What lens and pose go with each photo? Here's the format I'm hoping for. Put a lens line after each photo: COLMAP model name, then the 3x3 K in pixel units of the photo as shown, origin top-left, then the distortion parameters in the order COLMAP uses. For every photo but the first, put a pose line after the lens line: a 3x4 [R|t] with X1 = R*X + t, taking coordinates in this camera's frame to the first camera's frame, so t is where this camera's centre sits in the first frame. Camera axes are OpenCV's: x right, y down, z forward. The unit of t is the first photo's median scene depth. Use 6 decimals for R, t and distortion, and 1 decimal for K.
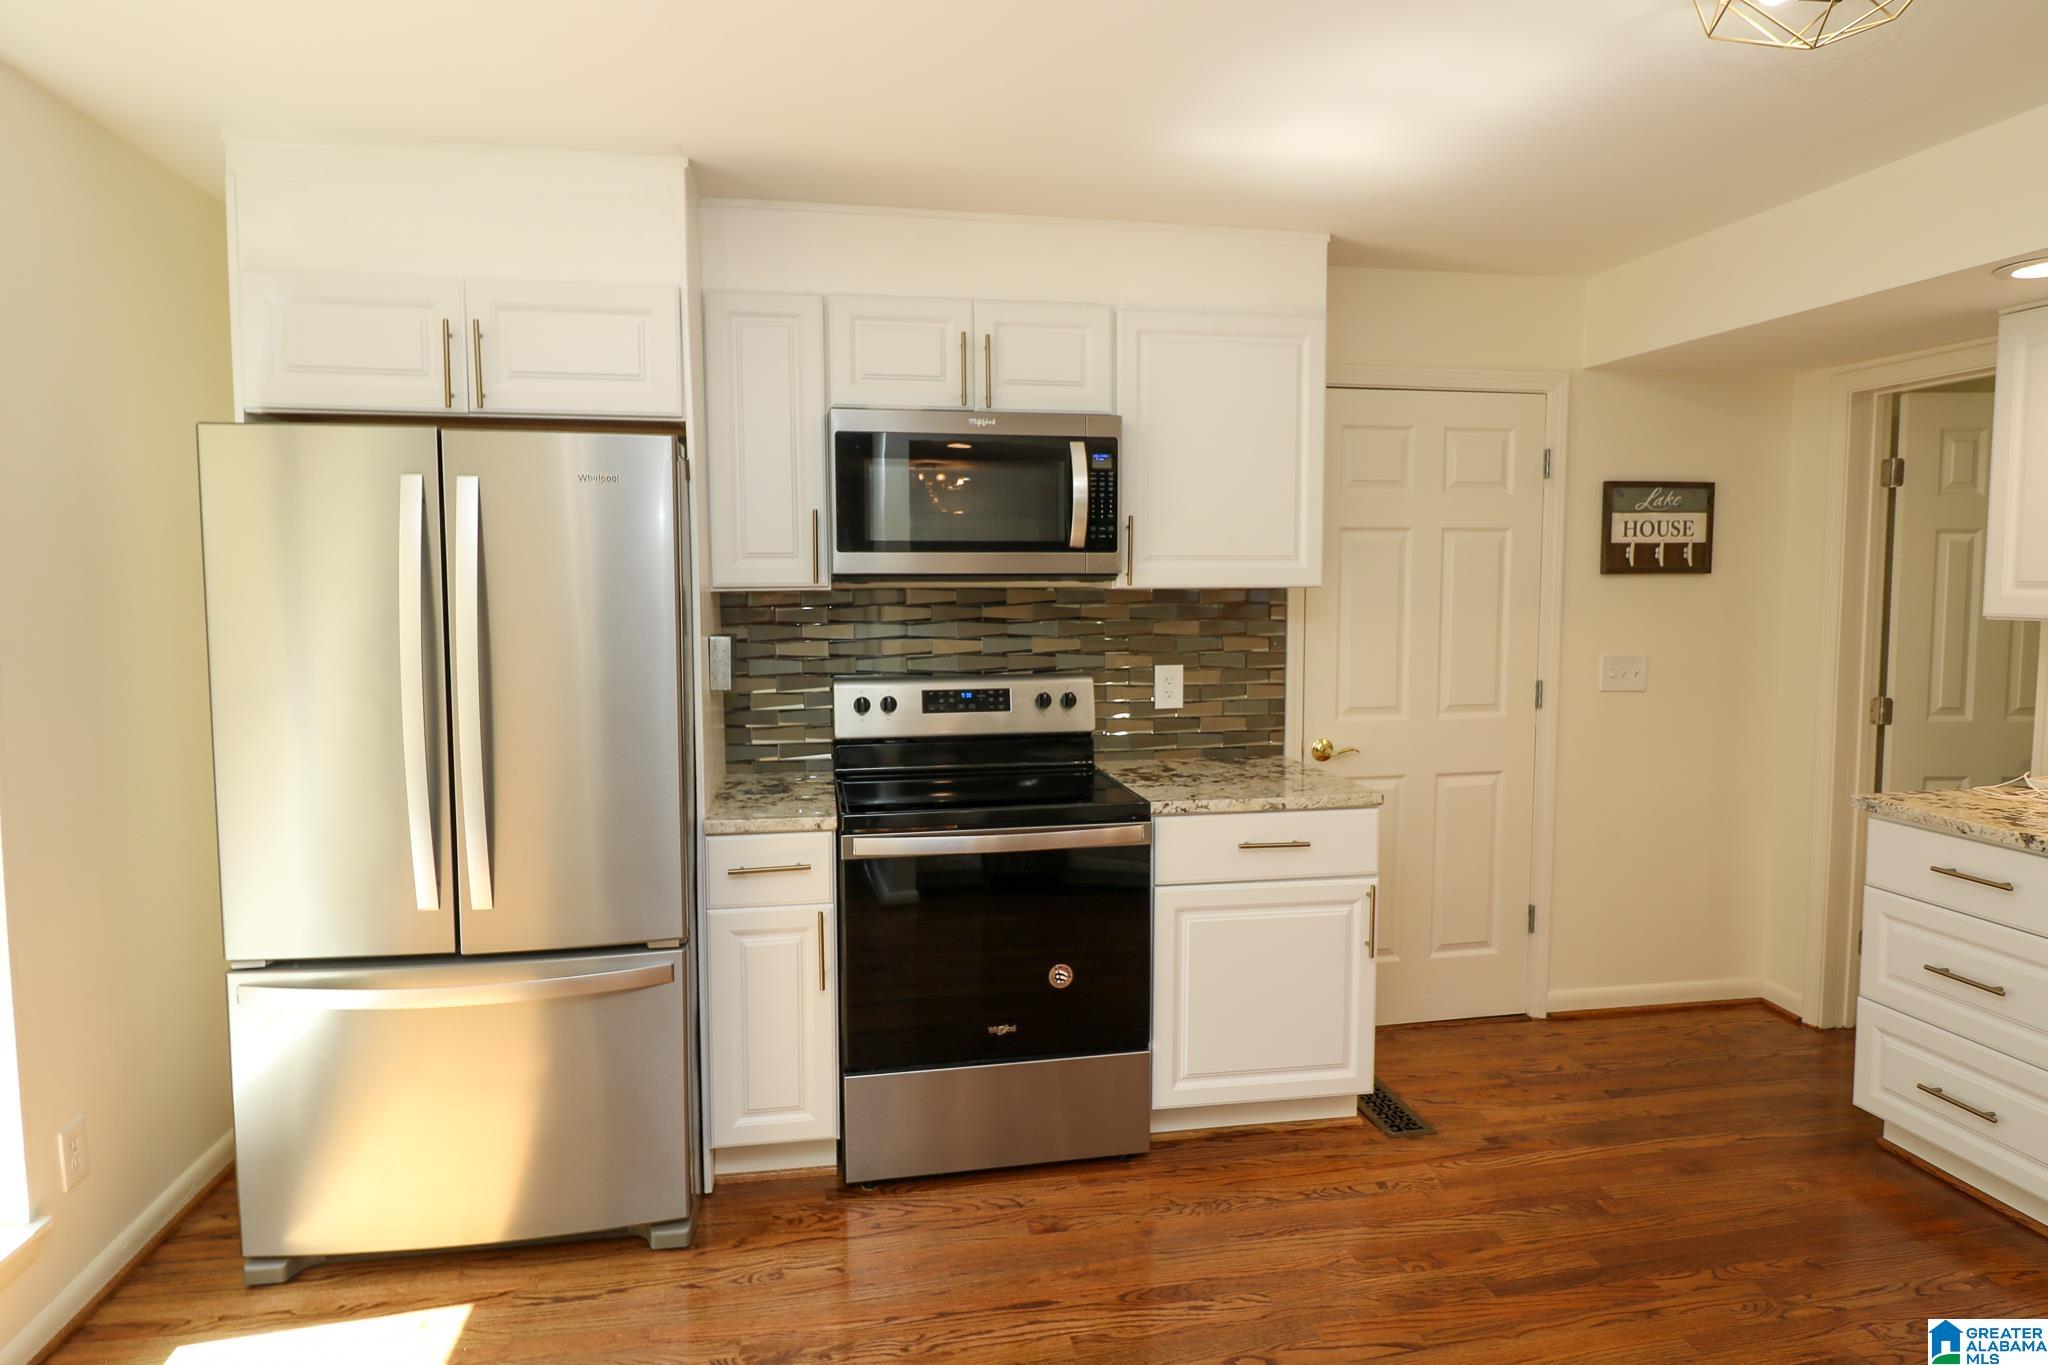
lens RADIAL K [[1139.4, 0, 1017.3], [0, 1139.4, 657.4], [0, 0, 1]] dist [0.018050, -0.026465]
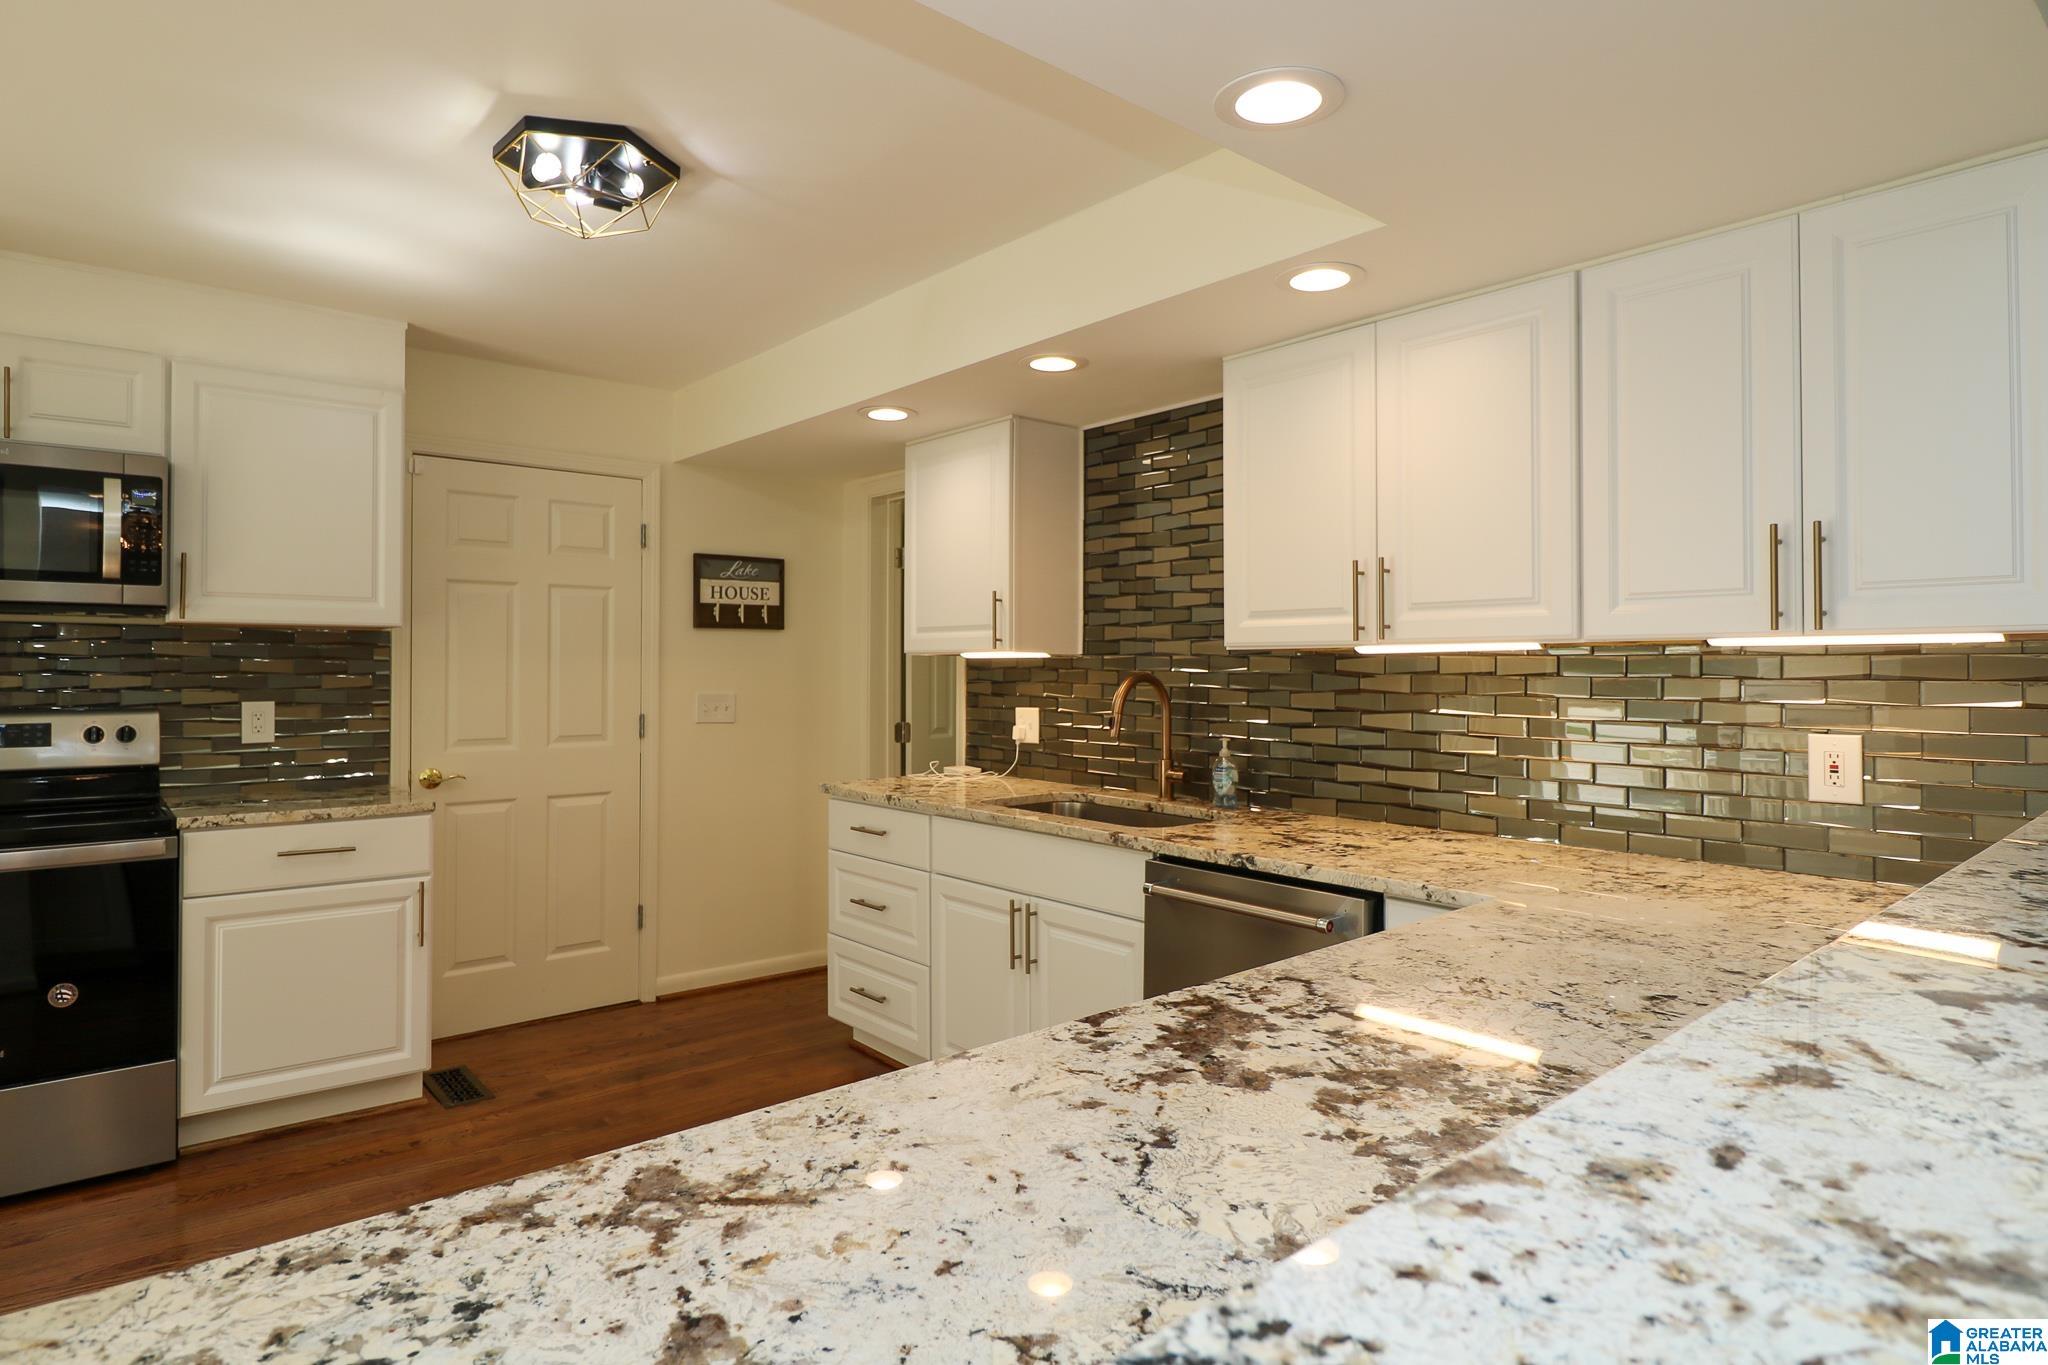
lens RADIAL K [[1139.4, 0, 1017.3], [0, 1139.4, 657.4], [0, 0, 1]] dist [0.018050, -0.026465]
pose [[0.866303, 0.009454, 0.499429, 0.223490], [0.031626, 0.996777, -0.073726, 0.069230], [-0.498516, 0.079664, 0.863212, -0.268861]]
